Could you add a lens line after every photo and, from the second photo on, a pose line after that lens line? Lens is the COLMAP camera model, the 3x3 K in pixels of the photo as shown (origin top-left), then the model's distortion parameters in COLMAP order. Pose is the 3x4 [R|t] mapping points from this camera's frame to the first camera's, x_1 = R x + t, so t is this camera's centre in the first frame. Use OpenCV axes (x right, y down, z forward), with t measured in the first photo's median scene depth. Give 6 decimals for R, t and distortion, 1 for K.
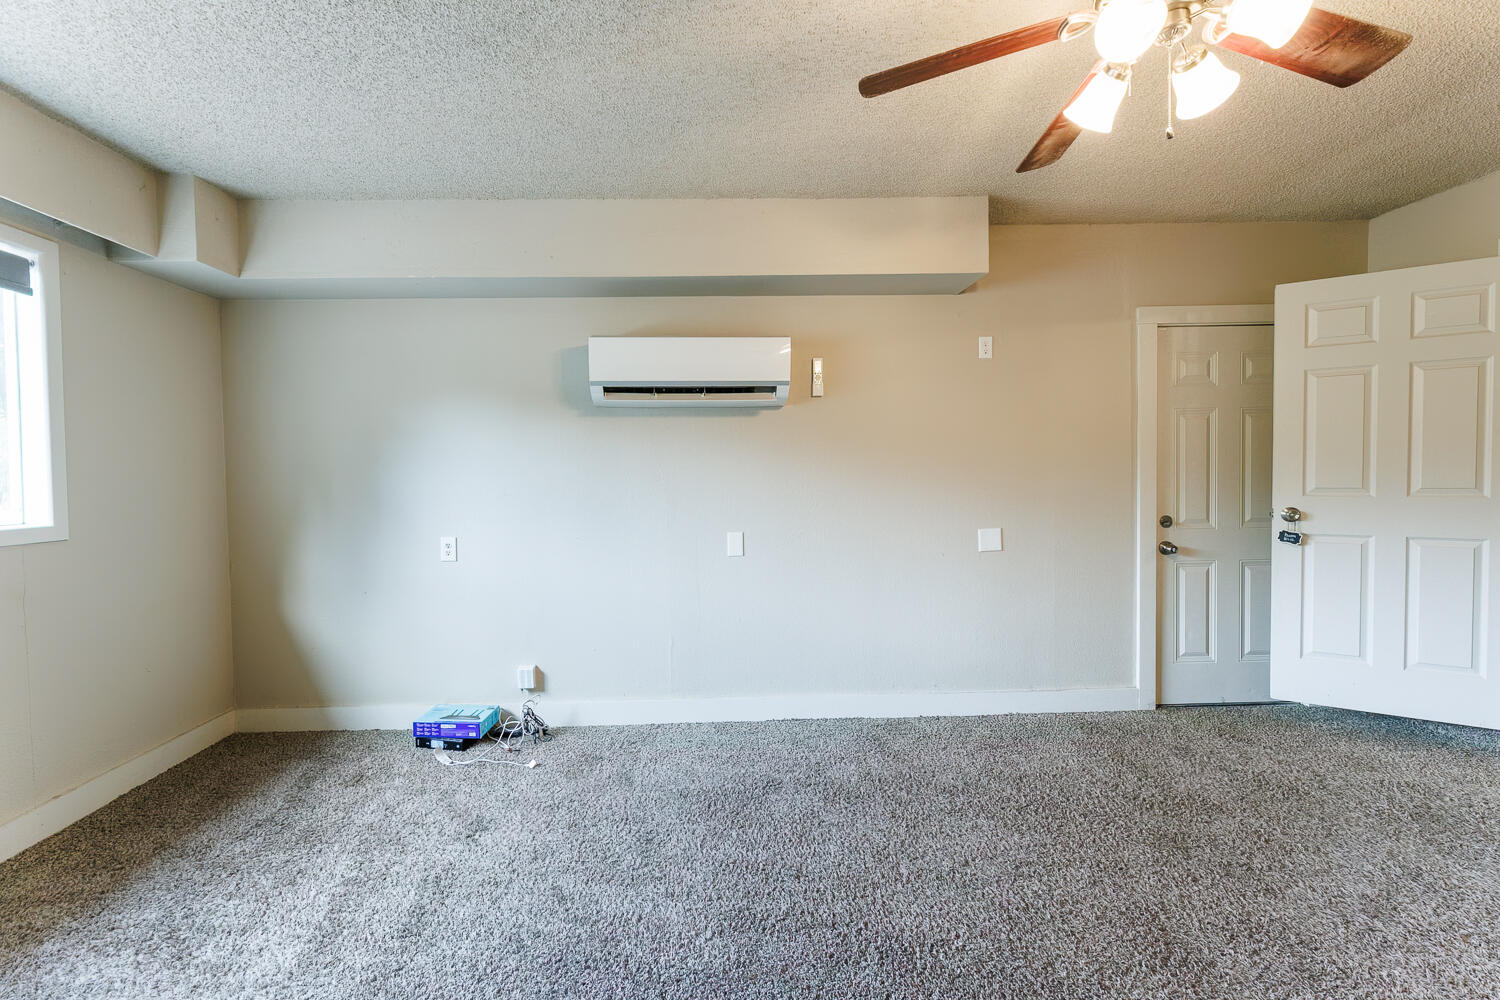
lens RADIAL K [[609.2, 0, 743.1], [0, 609.2, 488.8], [0, 0, 1]] dist [-0.000548, 0.000128]
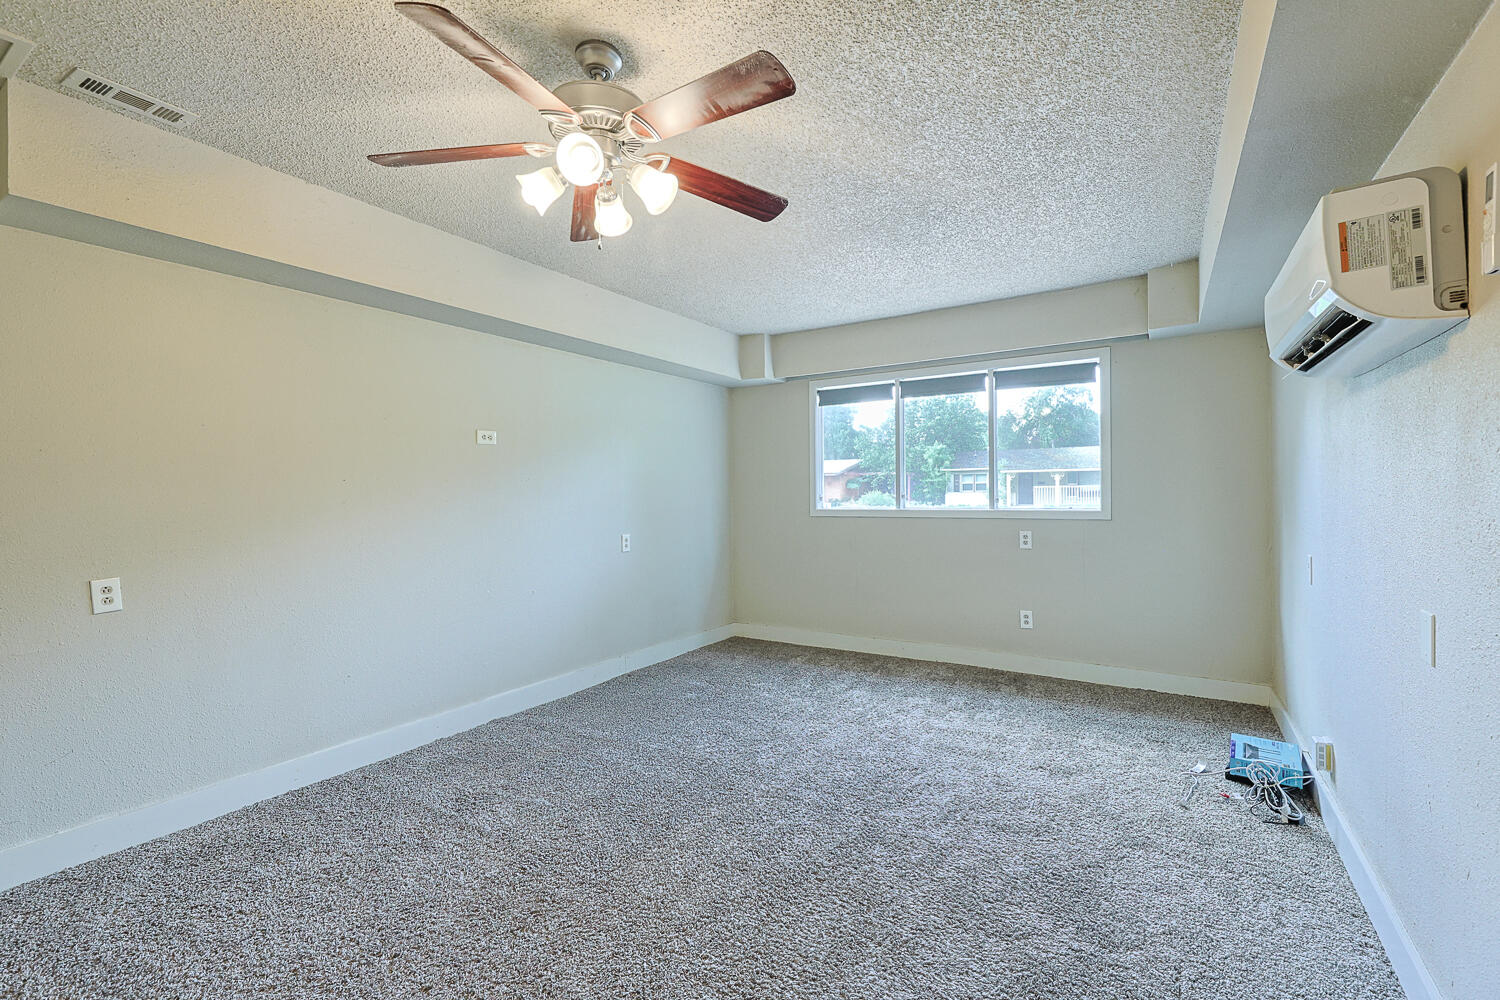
lens RADIAL K [[609.2, 0, 747.1], [0, 609.2, 491.3], [0, 0, 1]] dist [-0.000548, 0.000128]
pose [[-0.557637, 0.016553, -0.829920, 0.908889], [-0.014727, 0.999447, 0.029829, -0.031794], [0.829955, 0.028856, -0.557084, 1.145392]]
